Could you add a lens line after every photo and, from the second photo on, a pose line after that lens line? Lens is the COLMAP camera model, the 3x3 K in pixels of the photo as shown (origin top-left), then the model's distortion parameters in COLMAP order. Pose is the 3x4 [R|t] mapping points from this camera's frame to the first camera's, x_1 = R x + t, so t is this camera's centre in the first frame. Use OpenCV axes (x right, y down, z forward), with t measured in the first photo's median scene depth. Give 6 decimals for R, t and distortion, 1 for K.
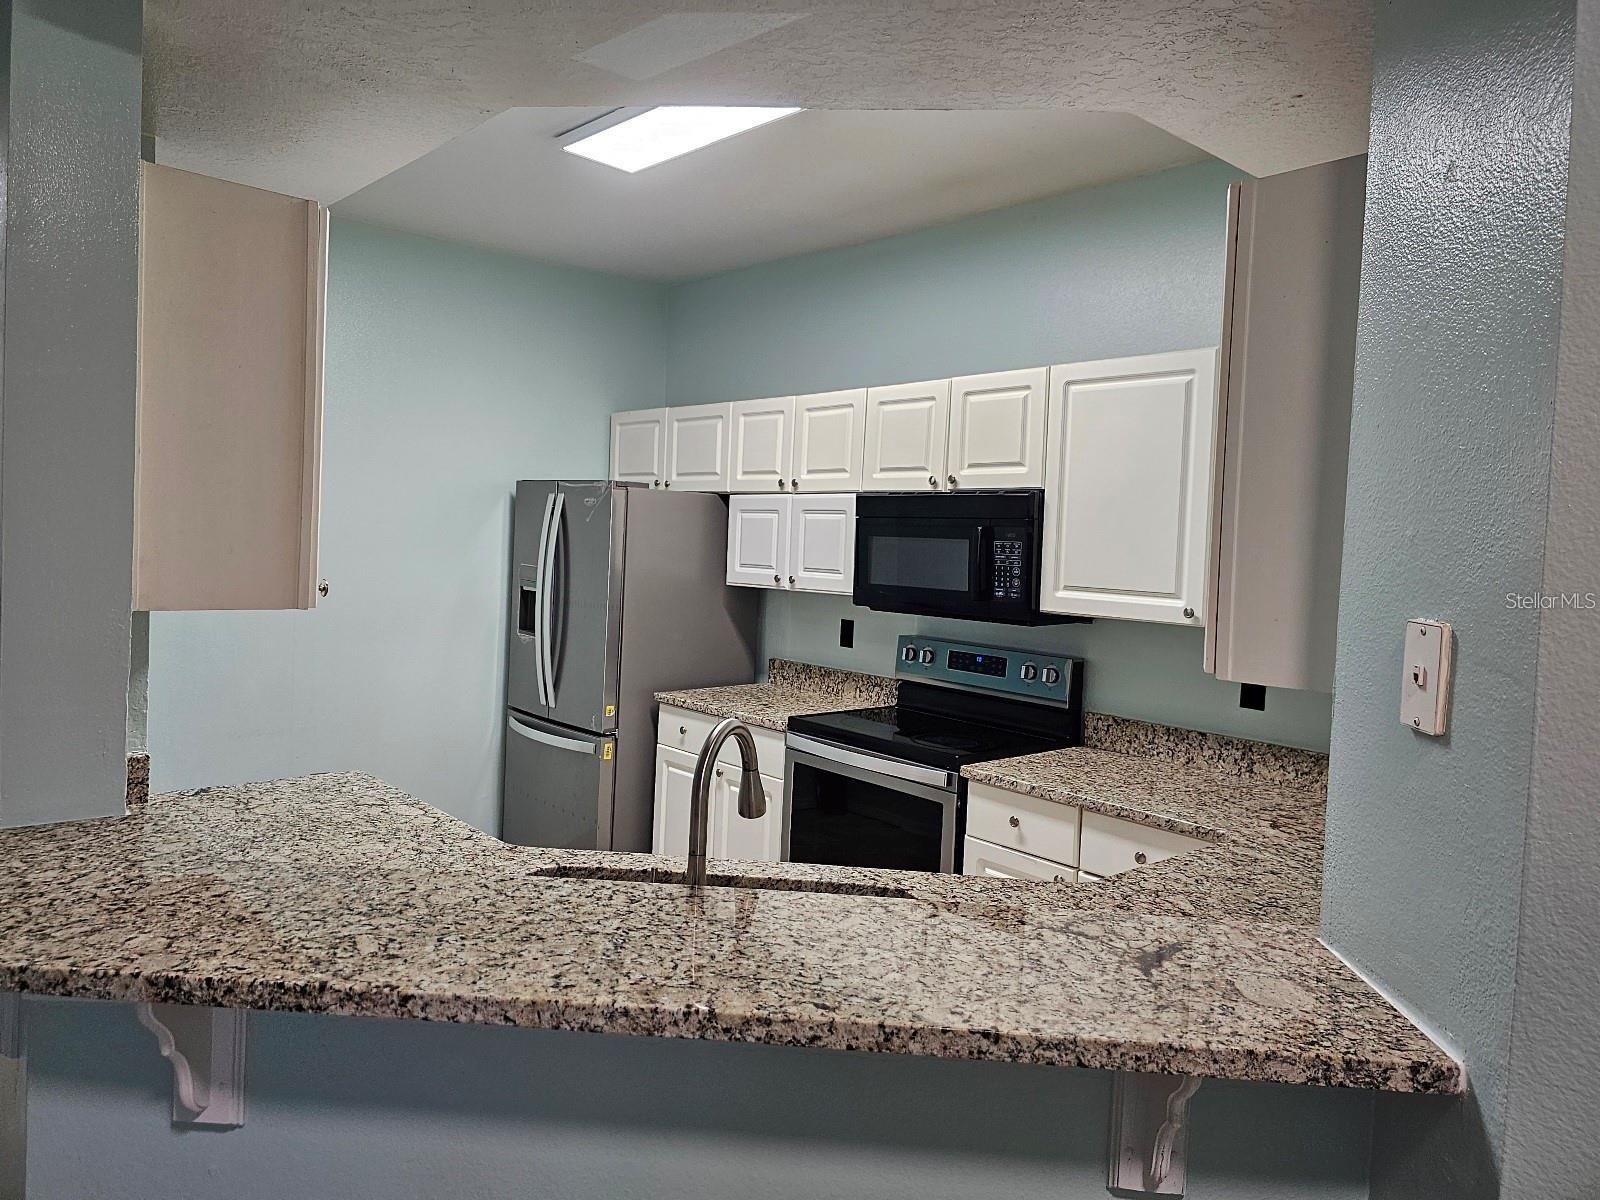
lens RADIAL K [[1075.3, 0, 785.9], [0, 1075.3, 599.7], [0, 0, 1]] dist [0.117478, -0.001377]
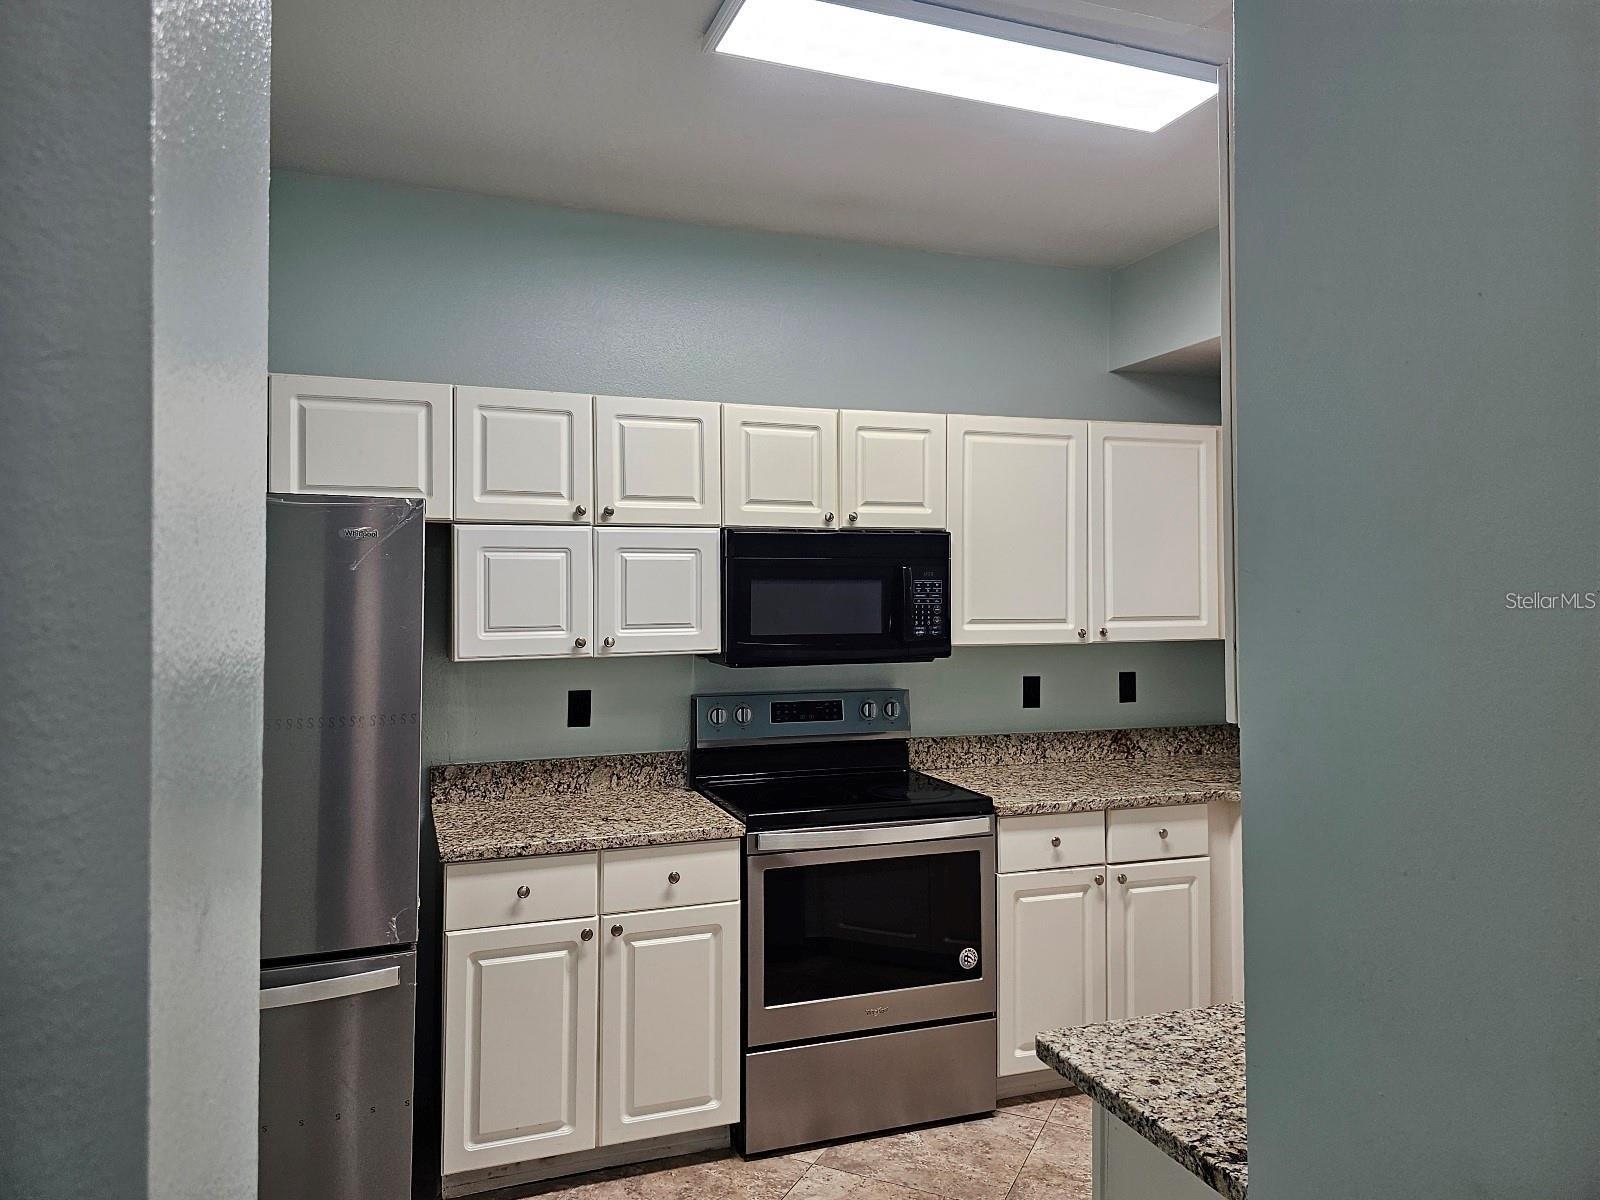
lens RADIAL K [[1075.3, 0, 790.0], [0, 1075.3, 591.3], [0, 0, 1]] dist [0.117478, -0.001377]
pose [[0.373484, -0.038807, 0.926825, -0.766554], [0.073453, 0.997225, 0.012155, -0.064248], [-0.924724, 0.063538, 0.375298, 0.729484]]
